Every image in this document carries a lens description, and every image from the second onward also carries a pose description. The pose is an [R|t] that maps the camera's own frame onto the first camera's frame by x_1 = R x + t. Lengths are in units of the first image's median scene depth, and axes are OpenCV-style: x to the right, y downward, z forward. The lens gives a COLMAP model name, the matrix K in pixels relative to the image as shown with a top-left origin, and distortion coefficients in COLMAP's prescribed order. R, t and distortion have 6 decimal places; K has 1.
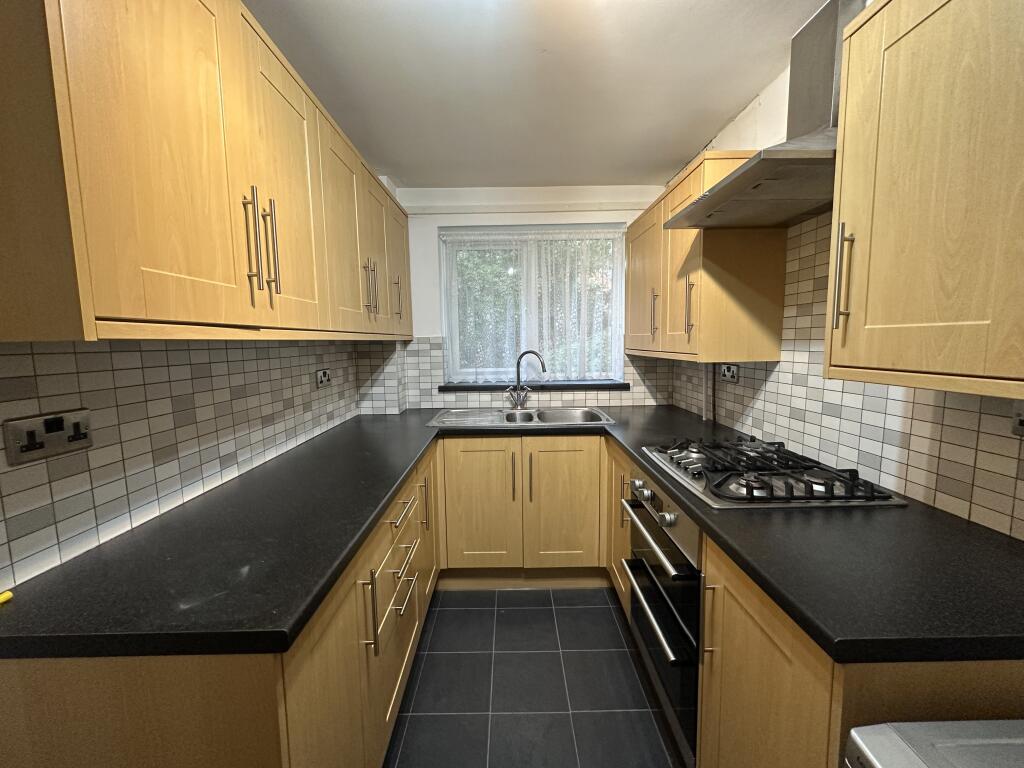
lens RADIAL K [[410.1, 0, 511.2], [0, 410.1, 382.1], [0, 0, 1]] dist [-0.006145, 0.000686]
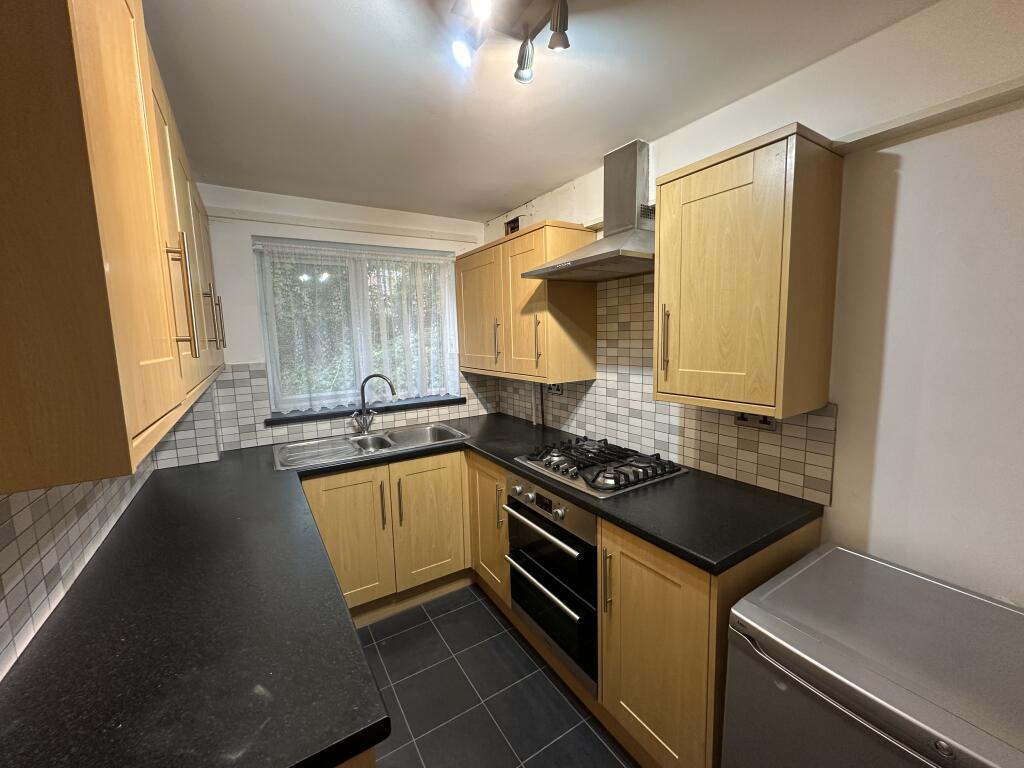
lens RADIAL K [[410.1, 0, 515.0], [0, 410.1, 382.2], [0, 0, 1]] dist [-0.006145, 0.000686]
pose [[0.845652, -0.067662, 0.529428, -0.297970], [0.065214, 0.997599, 0.023330, -0.089906], [-0.529735, 0.014797, 0.848034, -0.019788]]
